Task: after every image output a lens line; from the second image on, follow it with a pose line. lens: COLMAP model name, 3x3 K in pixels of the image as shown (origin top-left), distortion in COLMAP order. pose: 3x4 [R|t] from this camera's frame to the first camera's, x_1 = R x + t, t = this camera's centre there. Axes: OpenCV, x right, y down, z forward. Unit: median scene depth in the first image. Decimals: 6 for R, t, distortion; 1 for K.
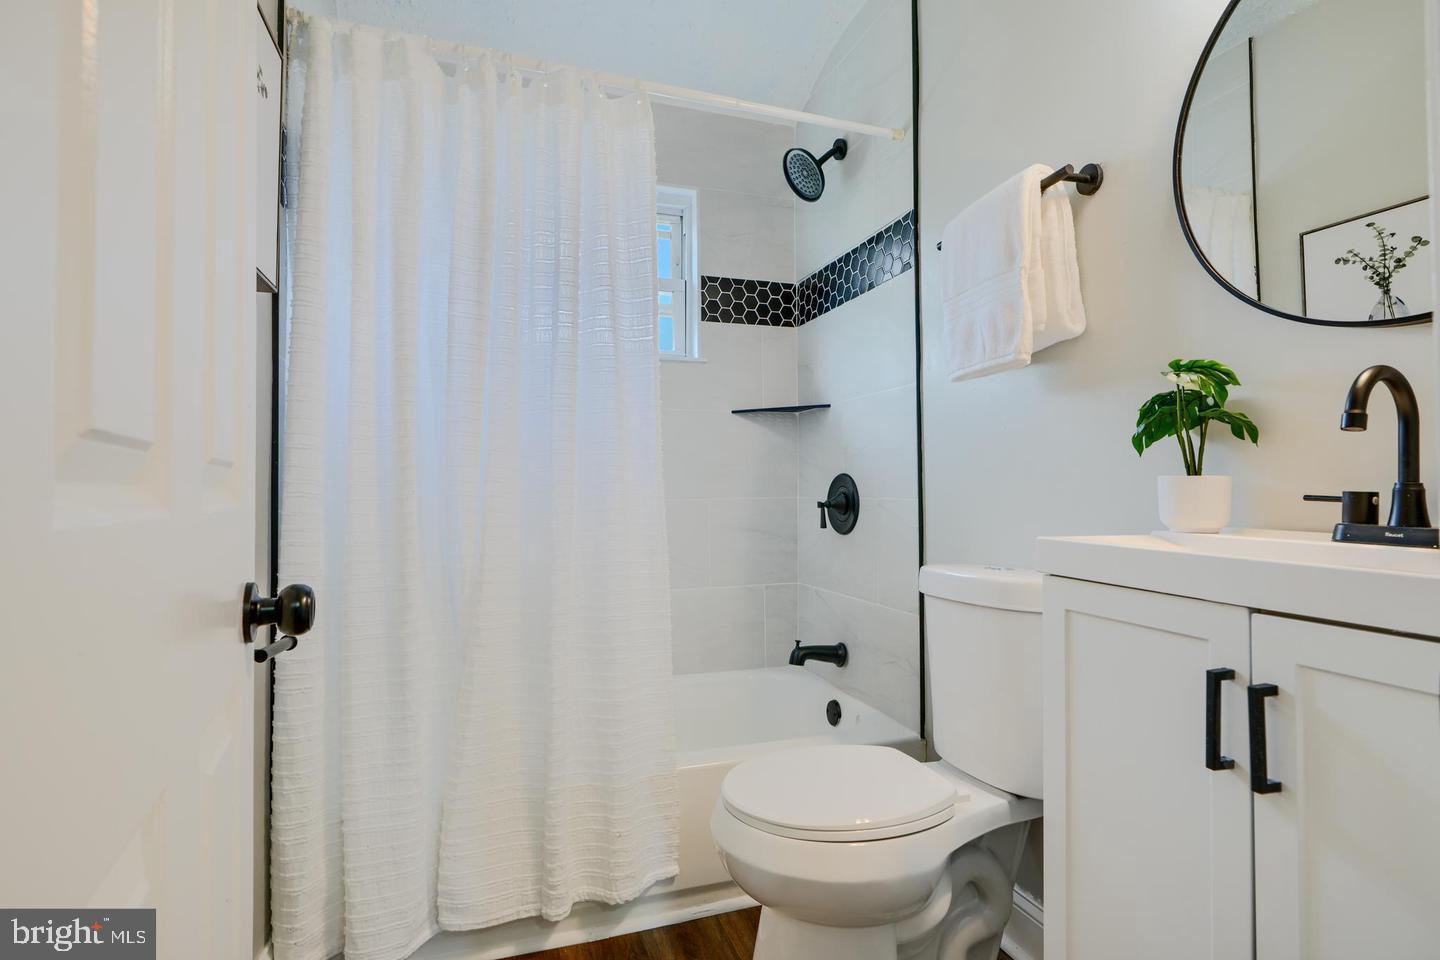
lens RADIAL K [[659.4, 0, 726.8], [0, 659.4, 474.8], [0, 0, 1]] dist [0.000597, -0.000100]
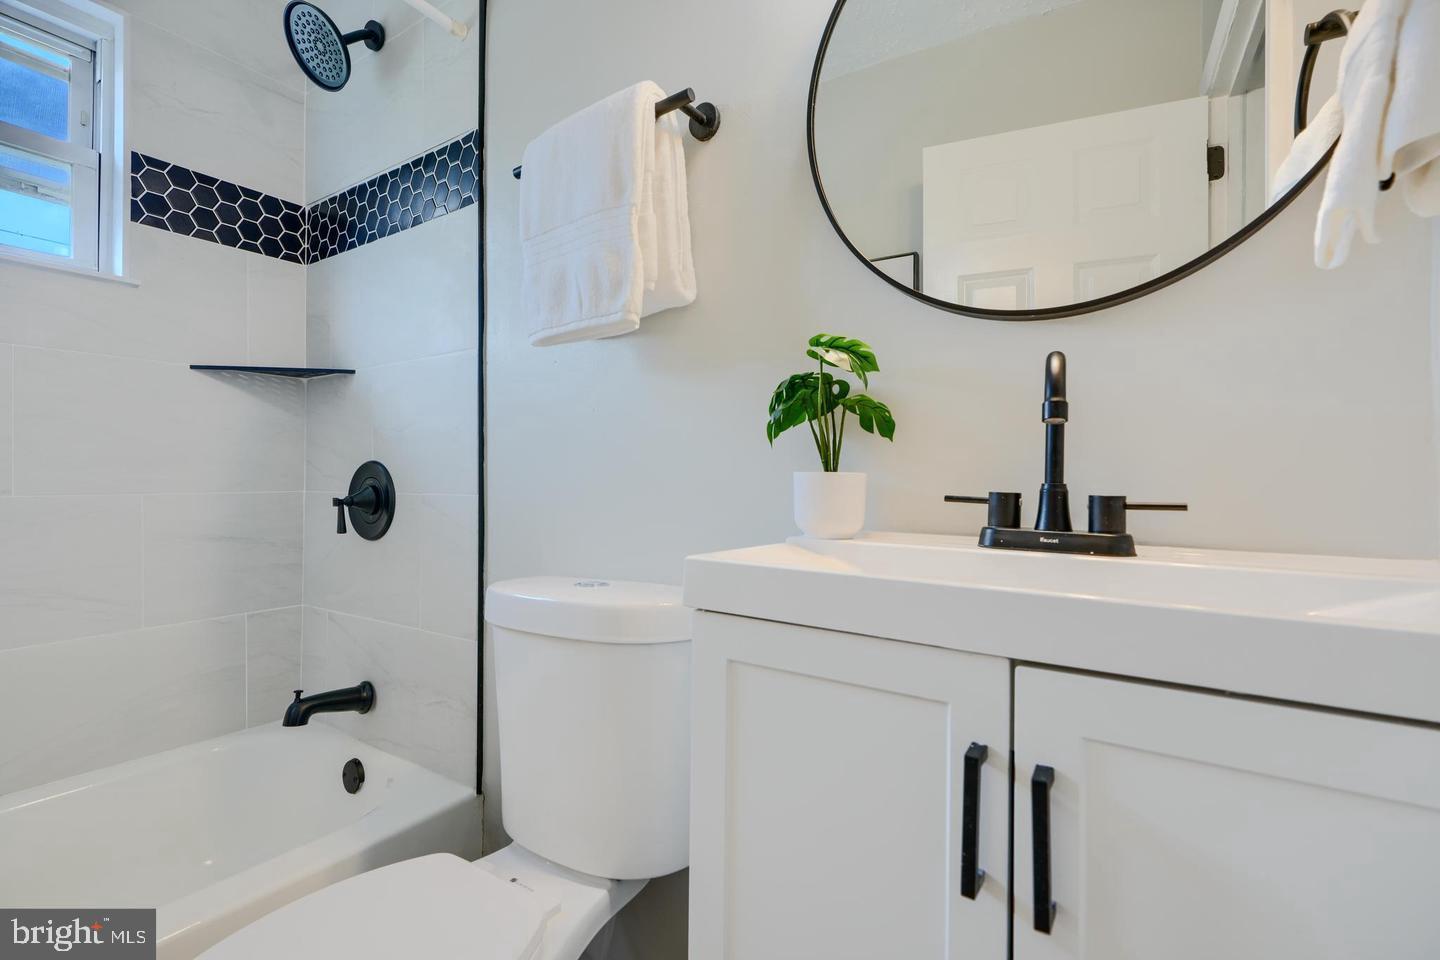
lens RADIAL K [[659.4, 0, 734.7], [0, 659.4, 476.9], [0, 0, 1]] dist [0.000597, -0.000100]
pose [[0.778369, 0.010890, 0.627712, 0.031498], [-0.021031, 0.999741, 0.008735, 0.001258], [-0.627455, -0.020001, 0.778396, 0.187485]]
